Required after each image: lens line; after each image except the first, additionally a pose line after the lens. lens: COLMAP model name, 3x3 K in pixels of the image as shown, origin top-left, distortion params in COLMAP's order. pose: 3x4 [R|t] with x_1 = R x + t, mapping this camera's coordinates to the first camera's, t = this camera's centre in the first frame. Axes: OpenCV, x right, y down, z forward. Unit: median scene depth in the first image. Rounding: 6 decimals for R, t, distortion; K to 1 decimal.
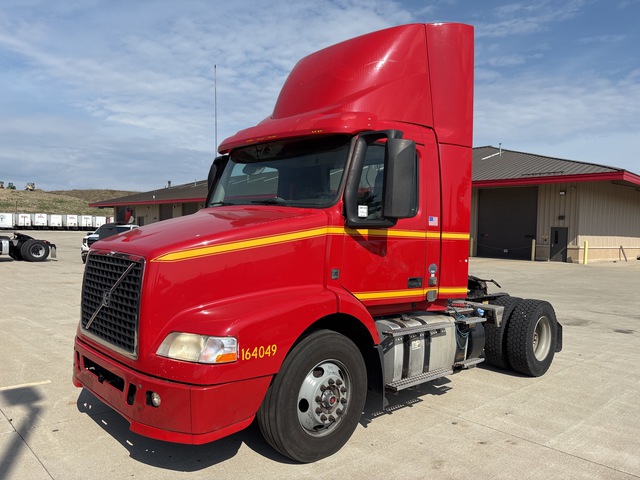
lens RADIAL K [[534.0, 0, 317.1], [0, 534.0, 239.0], [0, 0, 1]] dist [0.004718, 0.037566]
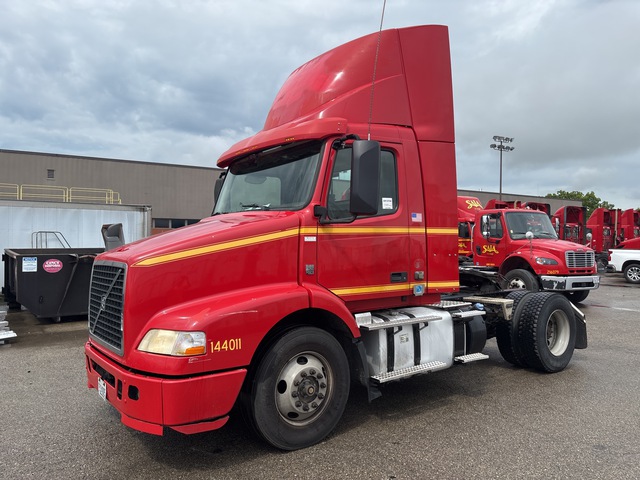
lens RADIAL K [[534.0, 0, 320.2], [0, 534.0, 240.7], [0, 0, 1]] dist [0.004718, 0.037566]
pose [[0.990863, -0.057305, -0.122090, 0.180213], [0.054937, 0.998232, -0.022674, 0.028378], [0.123174, 0.015760, 0.992260, -0.045371]]
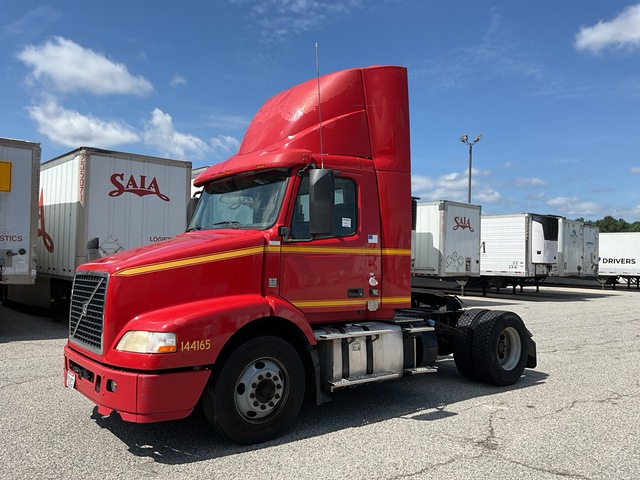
lens RADIAL K [[574.0, 0, 319.0], [0, 574.0, 238.2], [0, 0, 1]] dist [0.037363, -0.001519]
pose [[0.995220, -0.033844, -0.091603, 0.247626], [0.028246, 0.997693, -0.061733, 0.042016], [0.093481, 0.058851, 0.993880, -0.256517]]
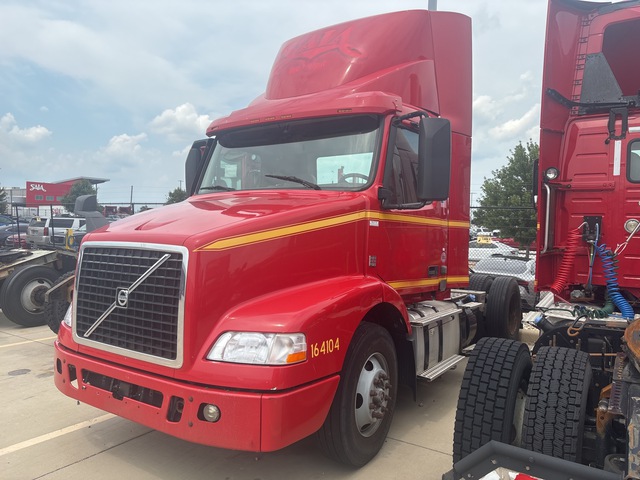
lens RADIAL K [[534.0, 0, 317.6], [0, 534.0, 232.5], [0, 0, 1]] dist [0.004718, 0.037566]
pose [[0.975445, -0.020507, 0.219287, -0.255263], [0.023038, 0.999694, -0.008990, 0.020129], [-0.219036, 0.013821, 0.975619, 0.103007]]
